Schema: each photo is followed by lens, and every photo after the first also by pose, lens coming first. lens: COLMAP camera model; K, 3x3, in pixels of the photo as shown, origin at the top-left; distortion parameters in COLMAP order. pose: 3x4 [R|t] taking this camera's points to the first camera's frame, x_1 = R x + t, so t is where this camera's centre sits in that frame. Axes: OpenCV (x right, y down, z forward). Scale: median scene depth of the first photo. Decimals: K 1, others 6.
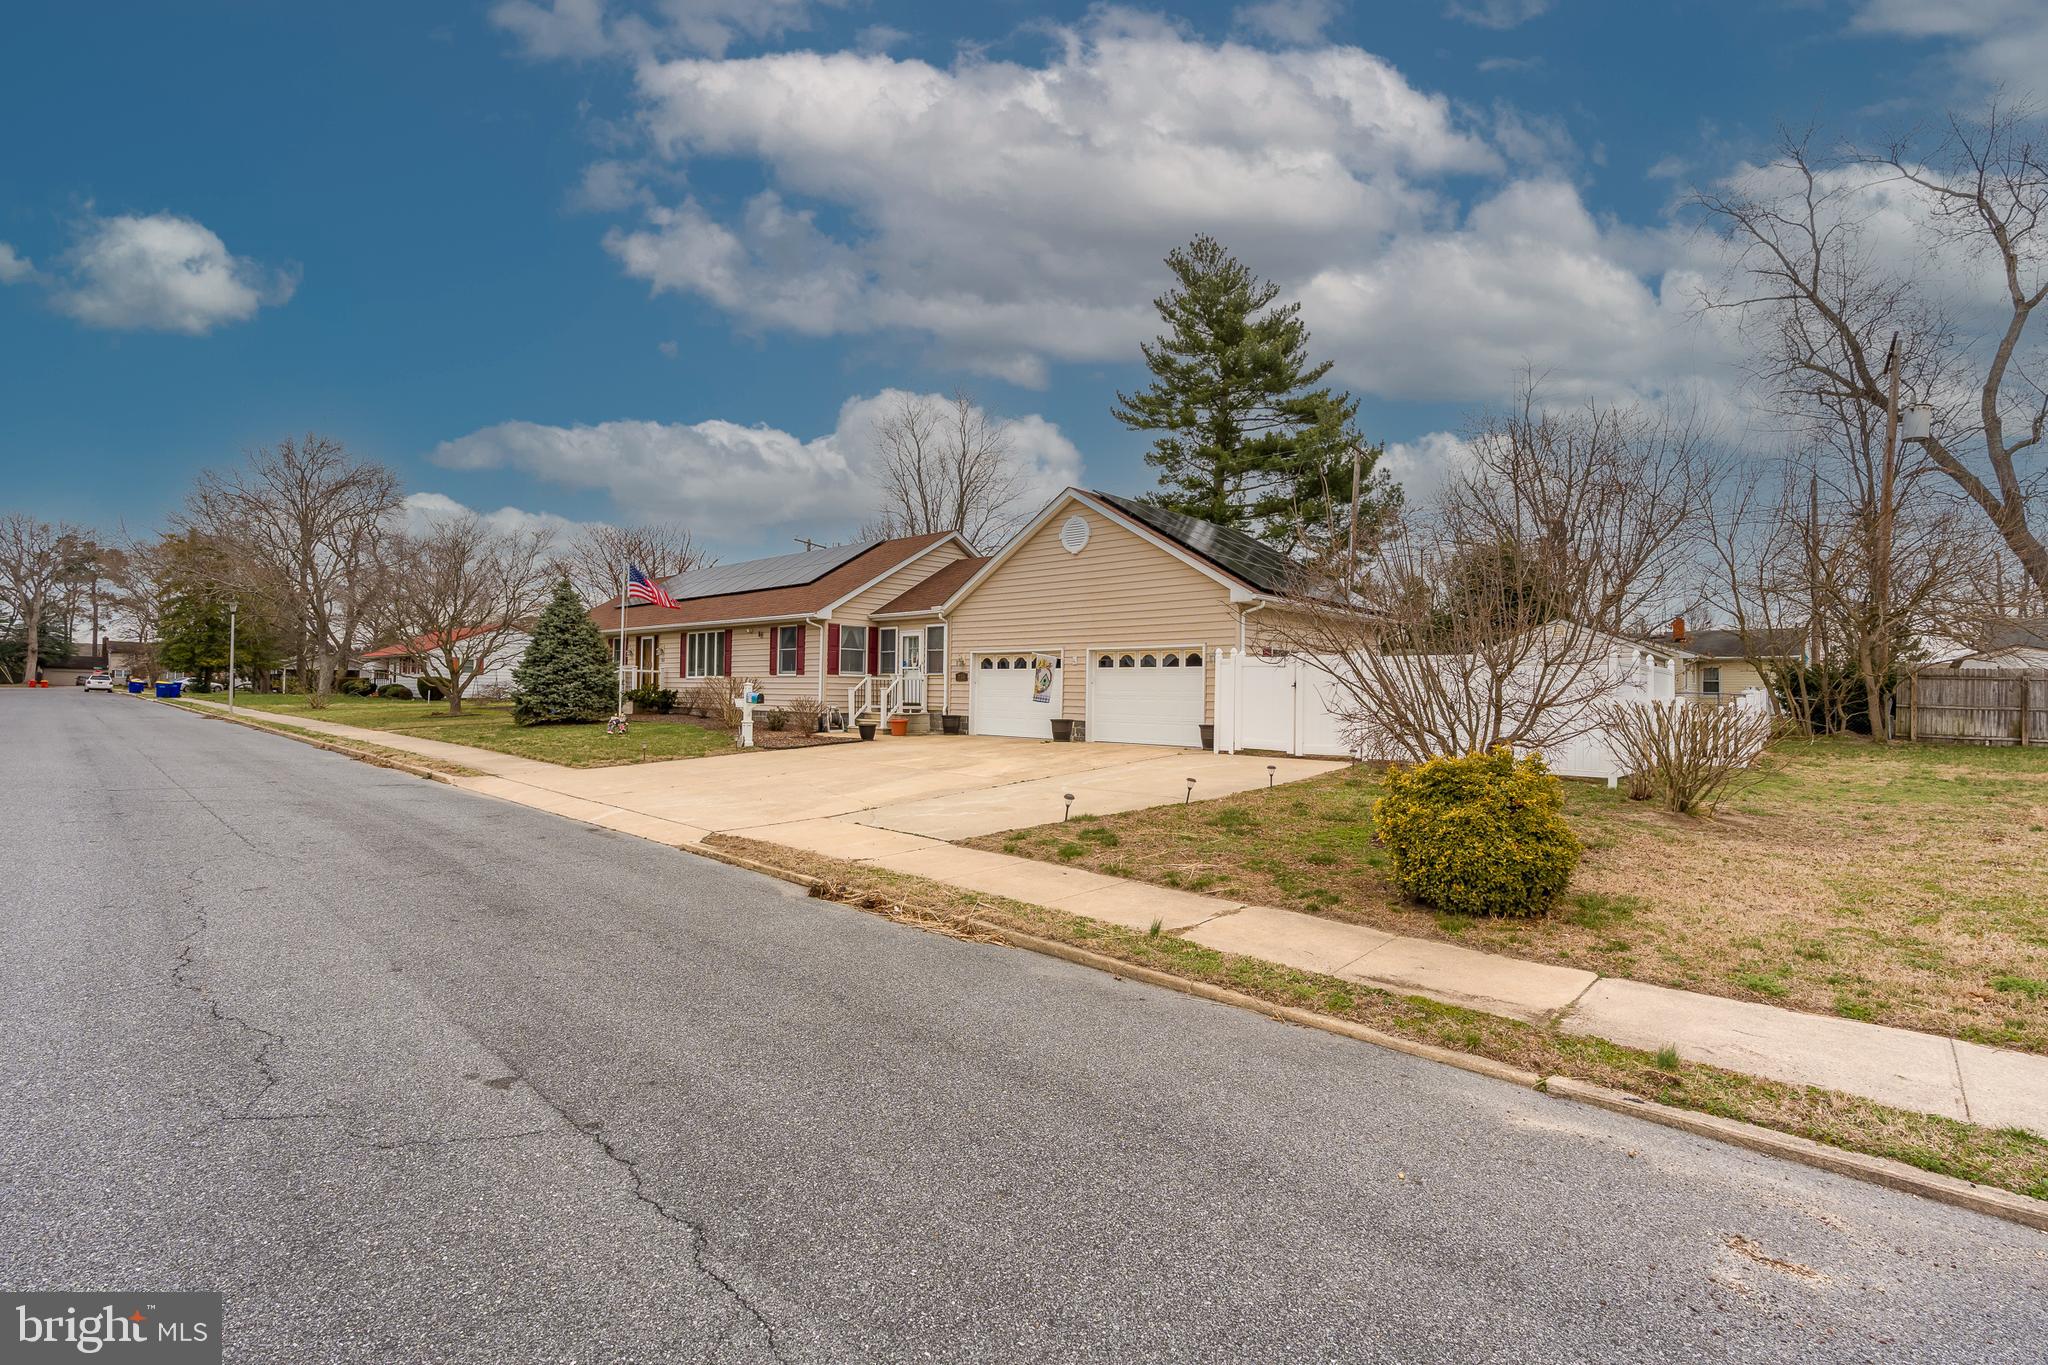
lens RADIAL K [[917.8, 0, 1024.0], [0, 917.8, 682.5], [0, 0, 1]] dist [0.001092, 0.000279]
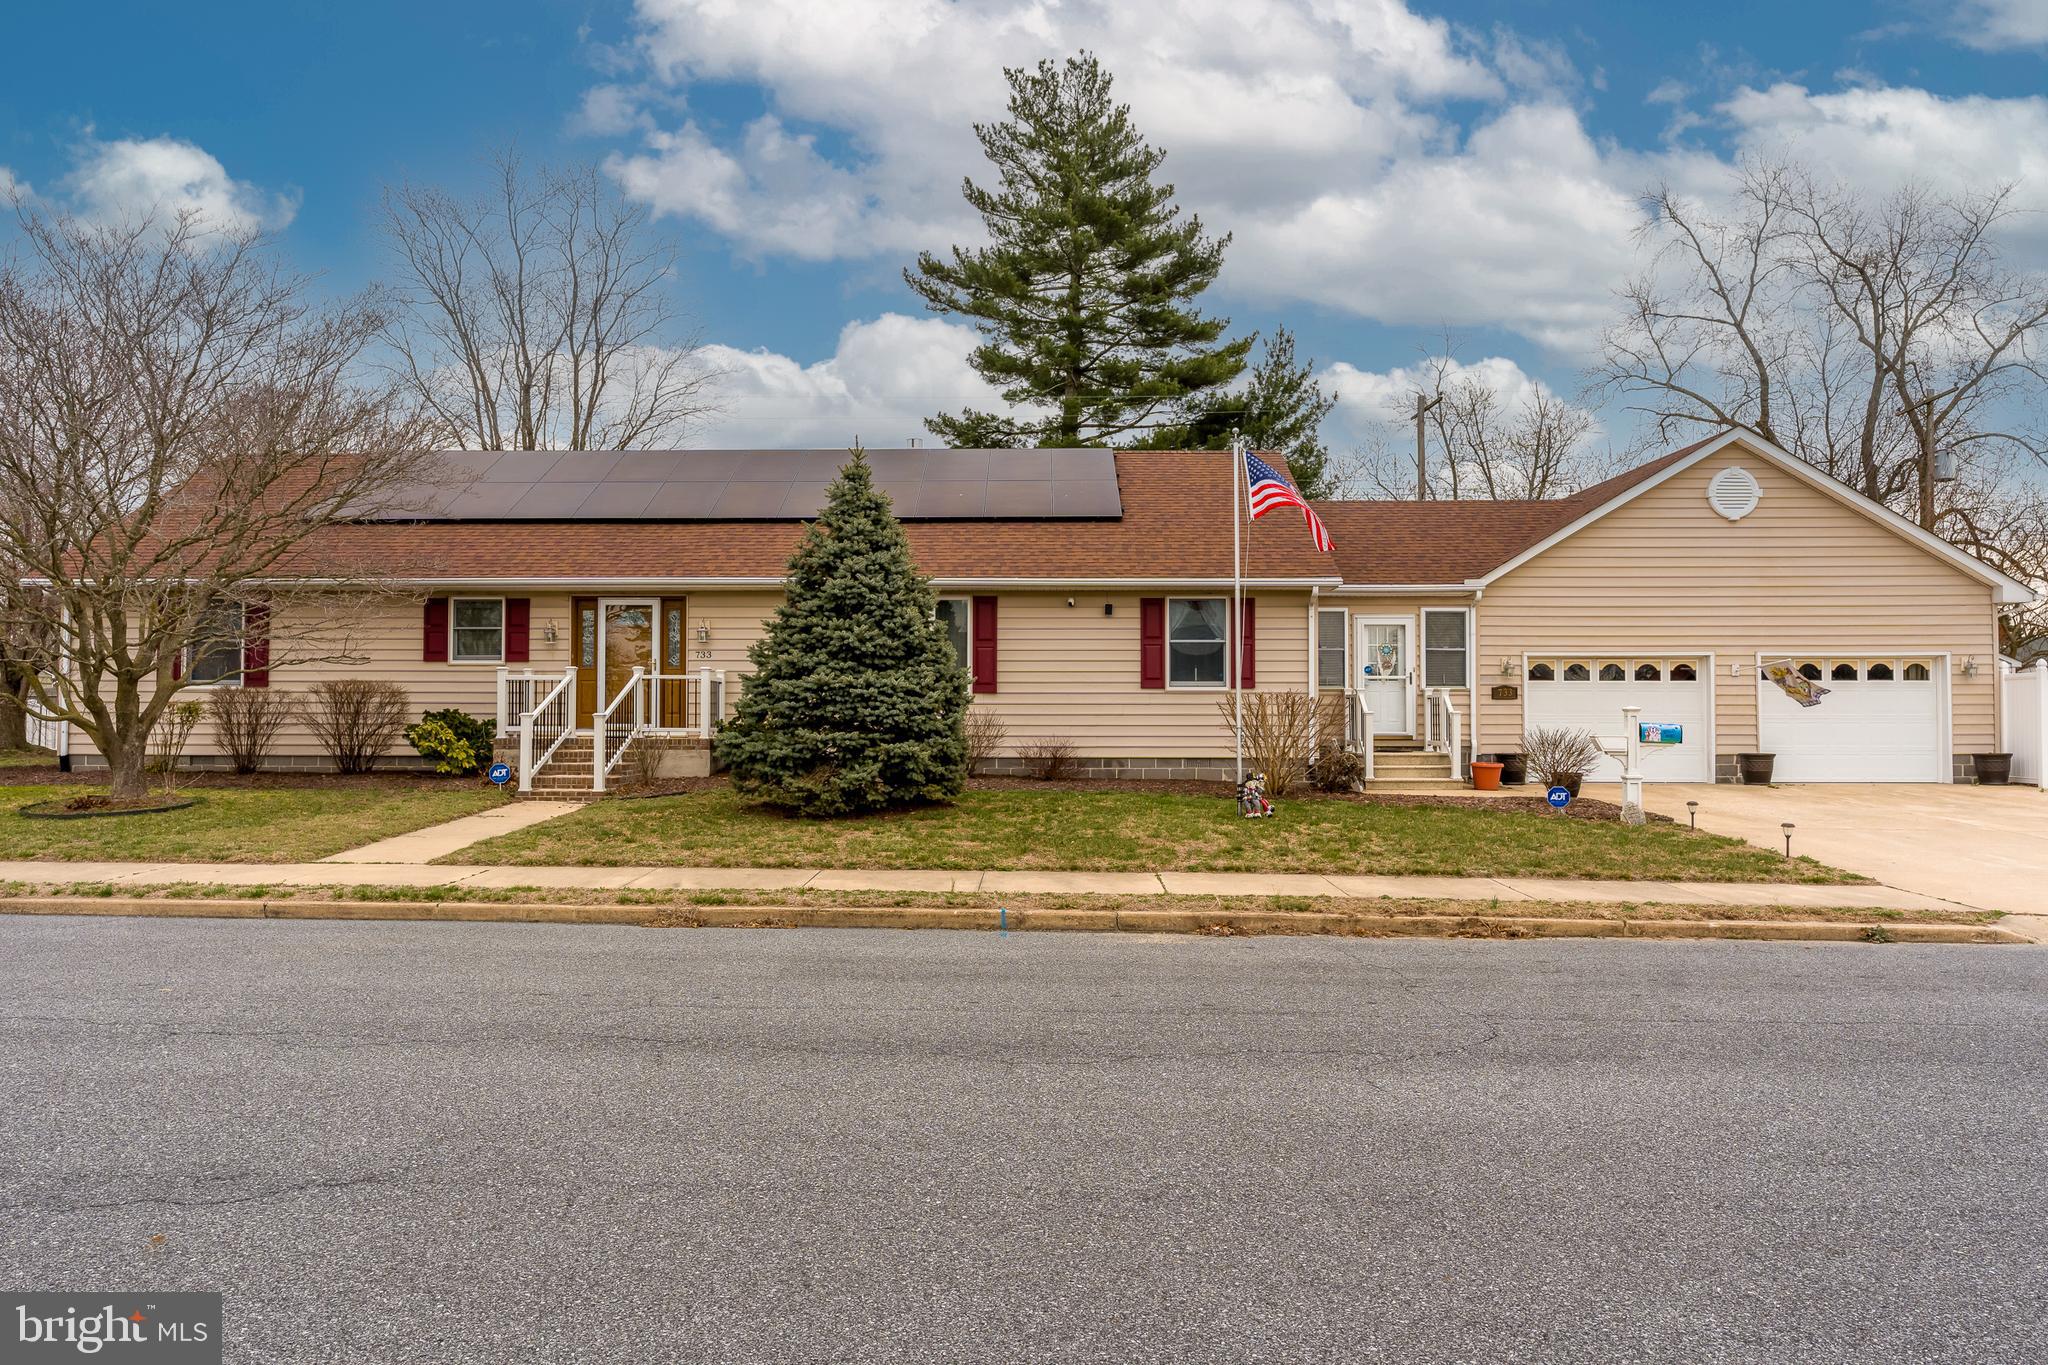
lens RADIAL K [[1332.3, 0, 1024.7], [0, 1332.3, 684.9], [0, 0, 1]] dist [0.003757, -0.000458]
pose [[0.747884, 0.006097, 0.663801, -0.906960], [0.002256, 0.999929, -0.011726, -0.001503], [-0.663826, 0.010268, 0.747817, 0.519511]]
